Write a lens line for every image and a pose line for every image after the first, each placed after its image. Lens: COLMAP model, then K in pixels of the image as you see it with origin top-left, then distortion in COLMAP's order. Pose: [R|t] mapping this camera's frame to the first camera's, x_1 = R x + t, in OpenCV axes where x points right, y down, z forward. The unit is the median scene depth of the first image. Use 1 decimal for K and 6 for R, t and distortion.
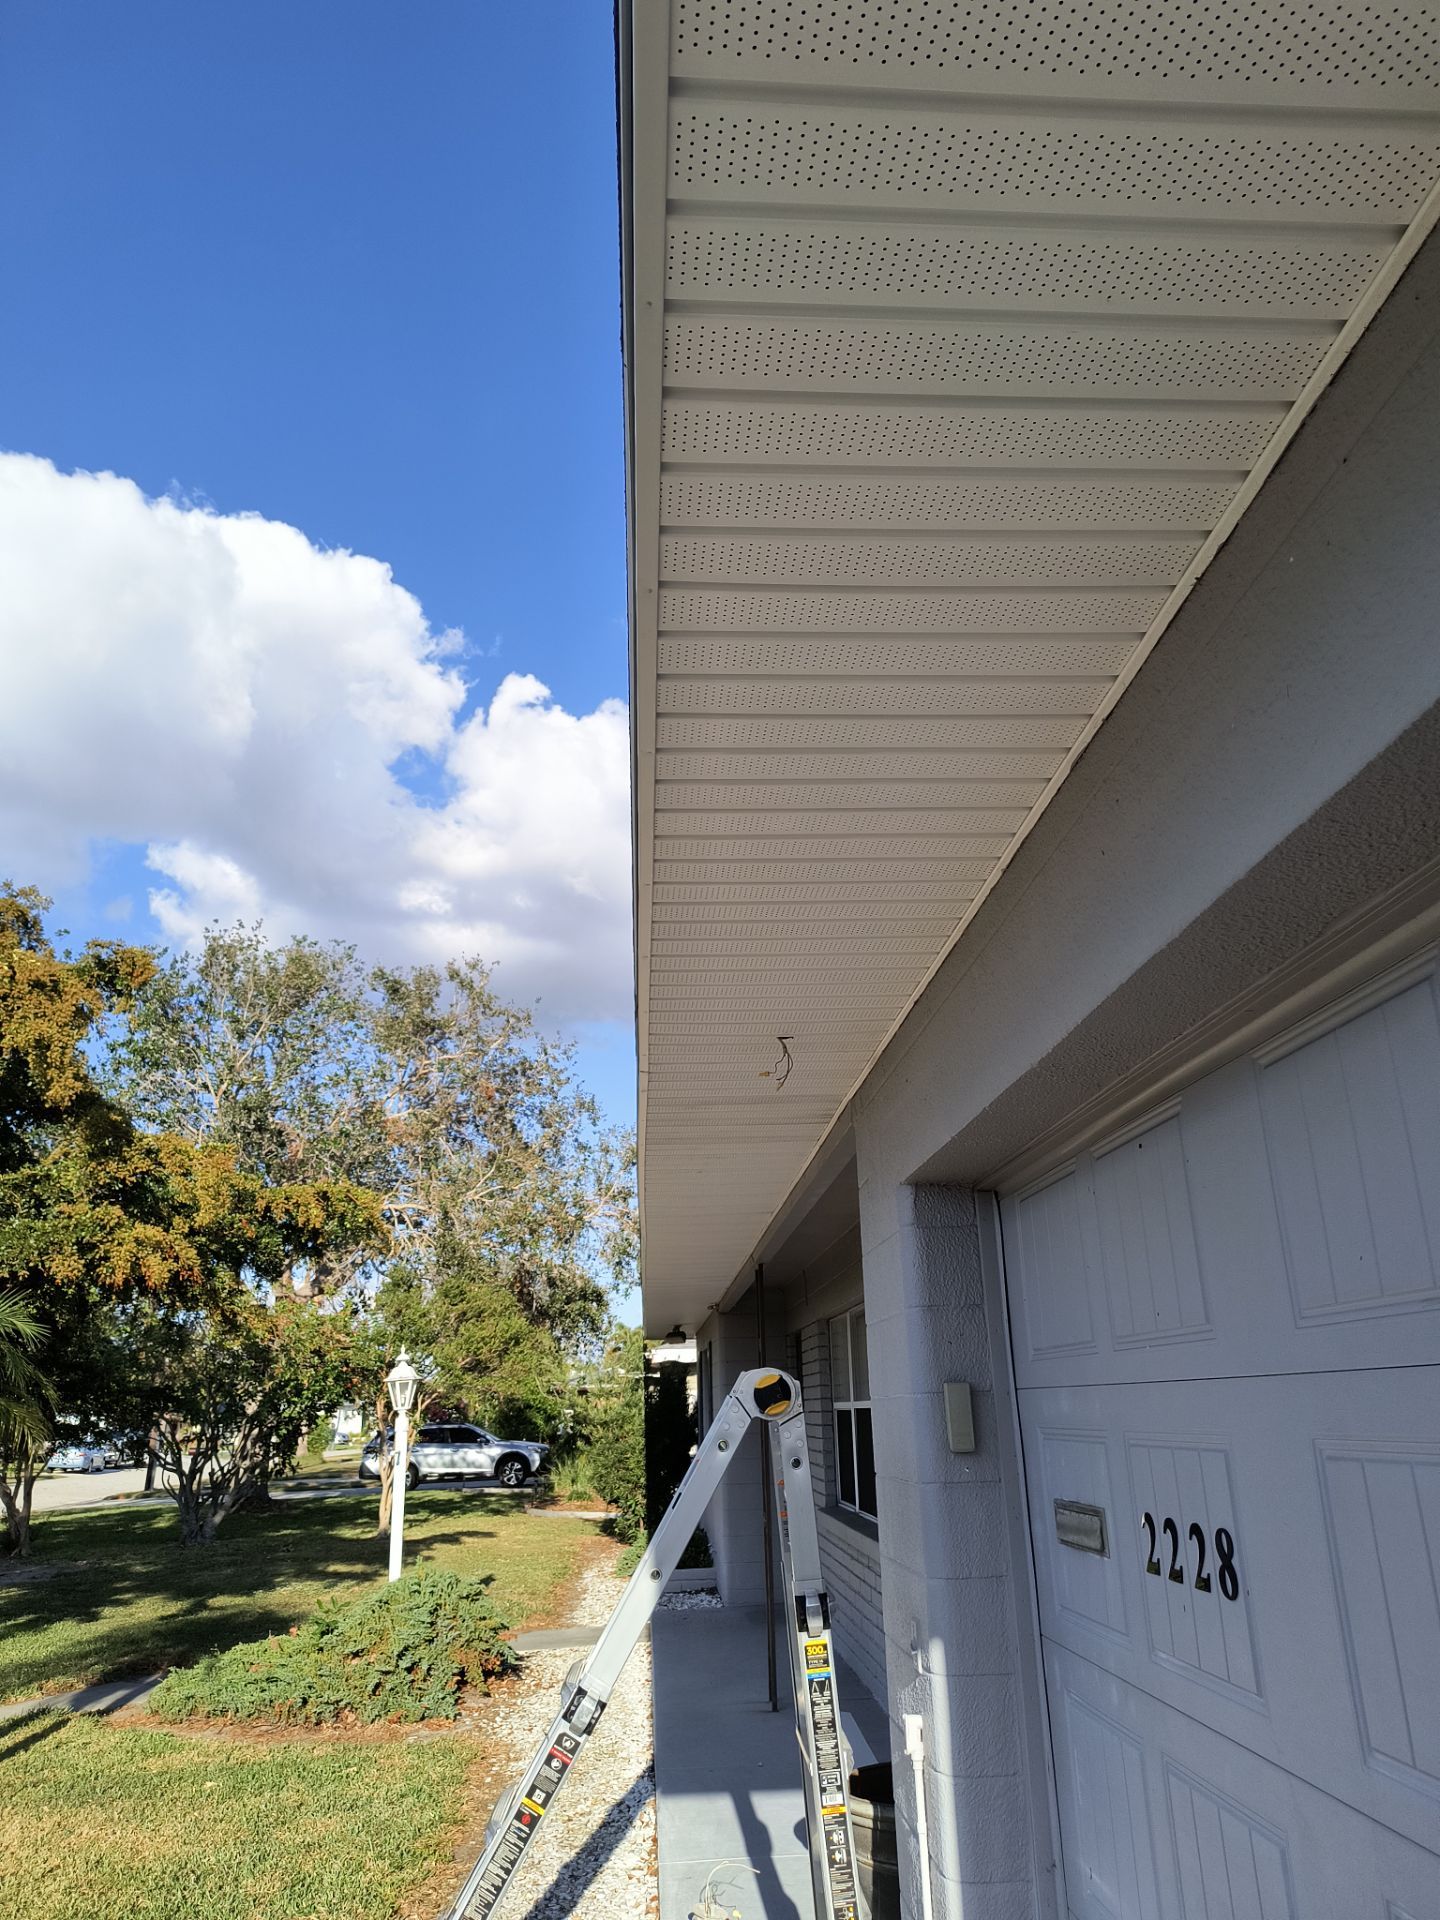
lens RADIAL K [[1350.0, 0, 720.0], [0, 1350.0, 960.0], [0, 0, 1]] dist [0.001985, -0.000384]
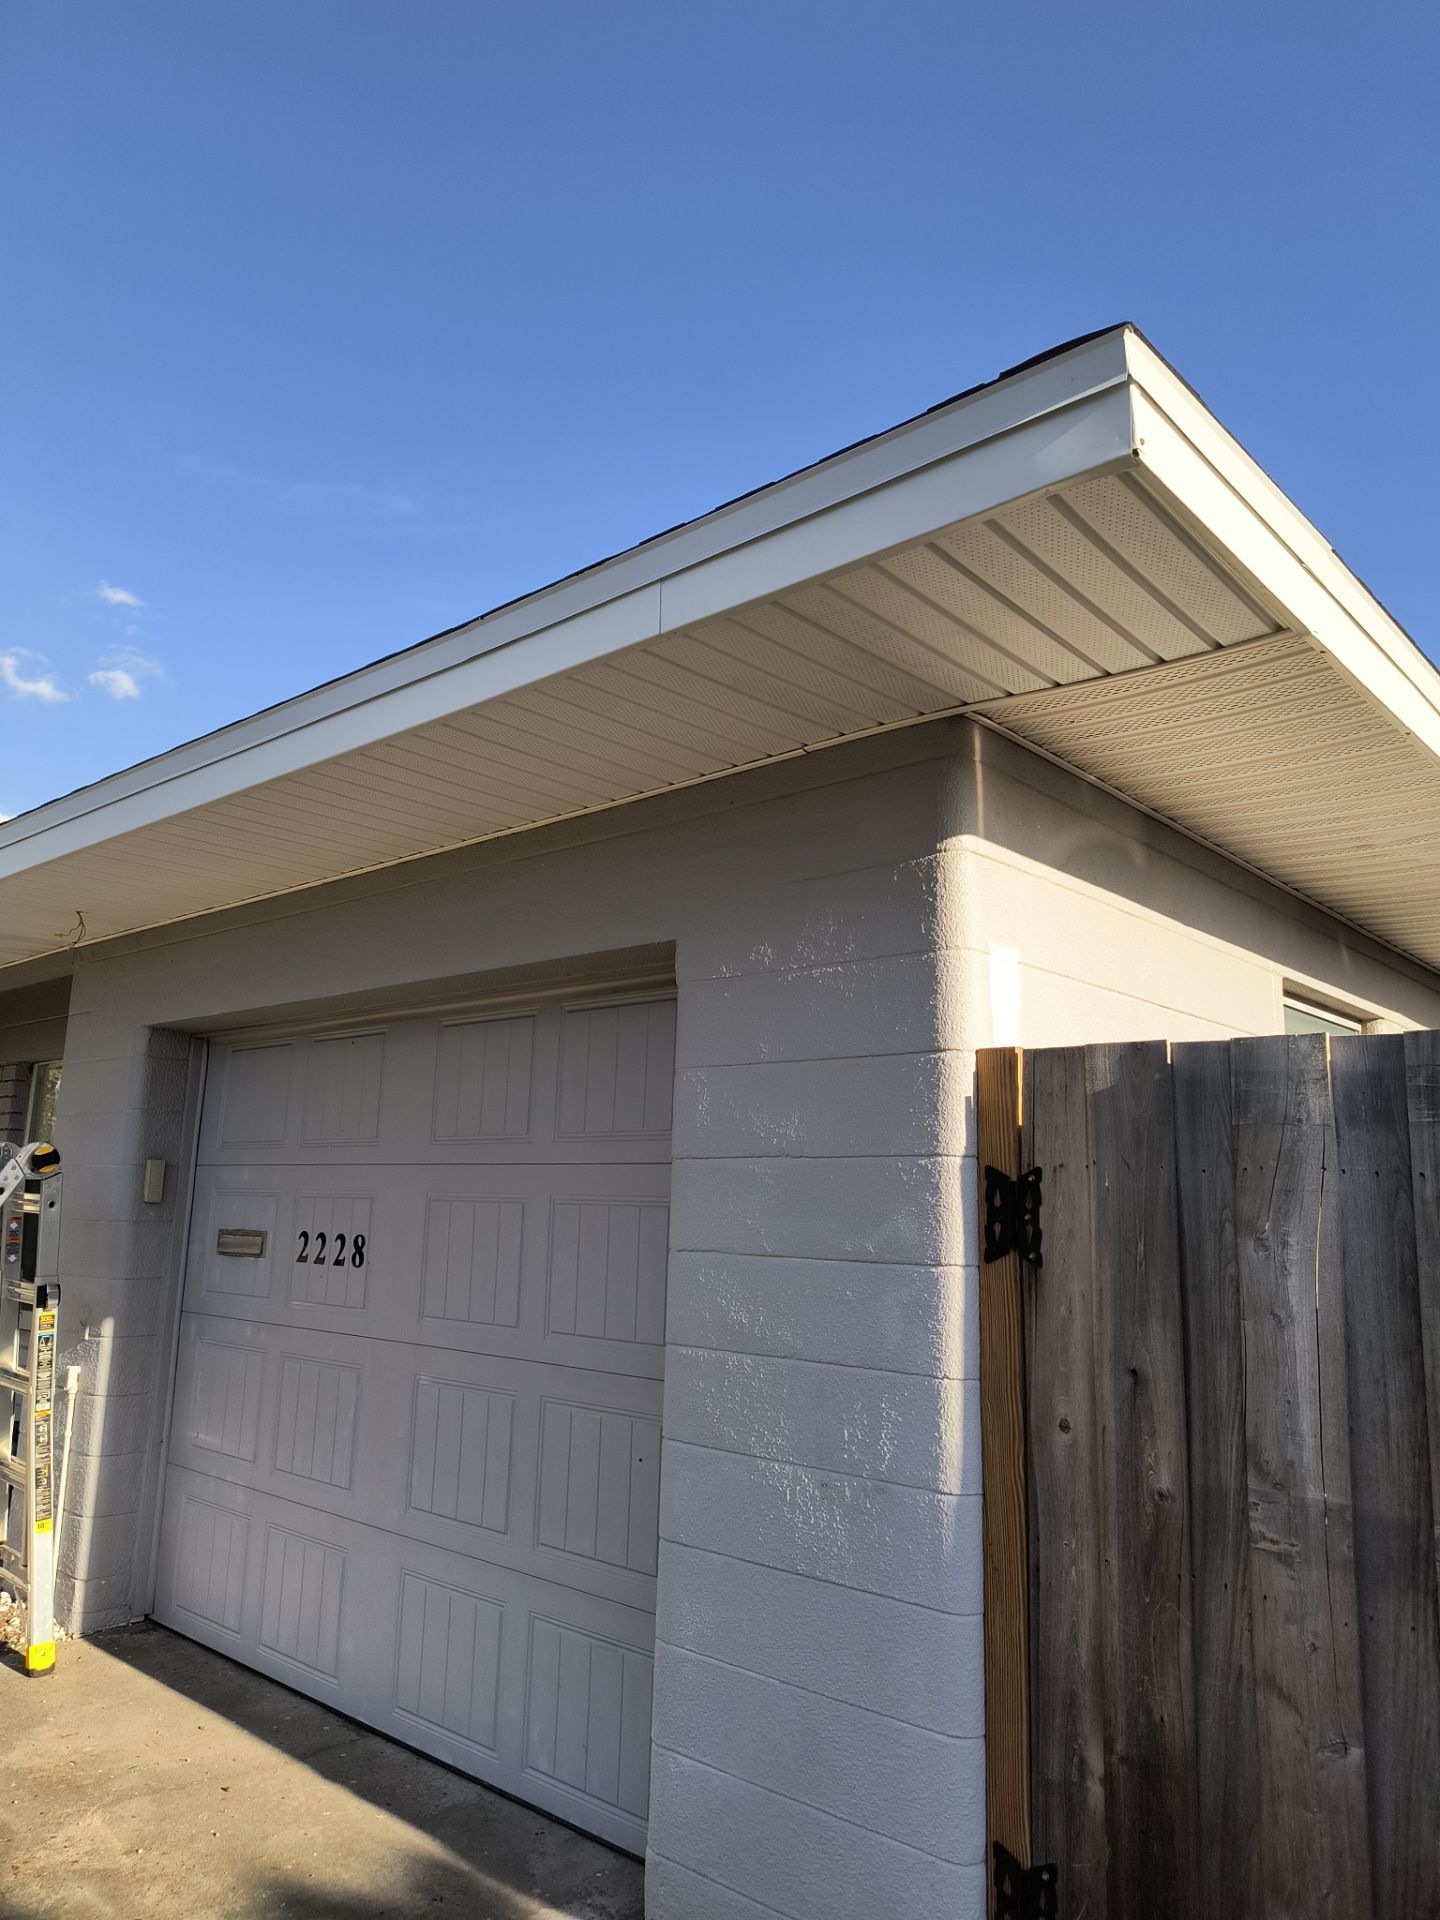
lens RADIAL K [[1350.0, 0, 720.0], [0, 1350.0, 960.0], [0, 0, 1]] dist [0.001985, -0.000384]
pose [[0.709900, 0.165744, 0.684522, -0.511246], [-0.259531, 0.965083, 0.035477, -0.140851], [-0.654740, -0.202840, 0.728128, -0.549732]]
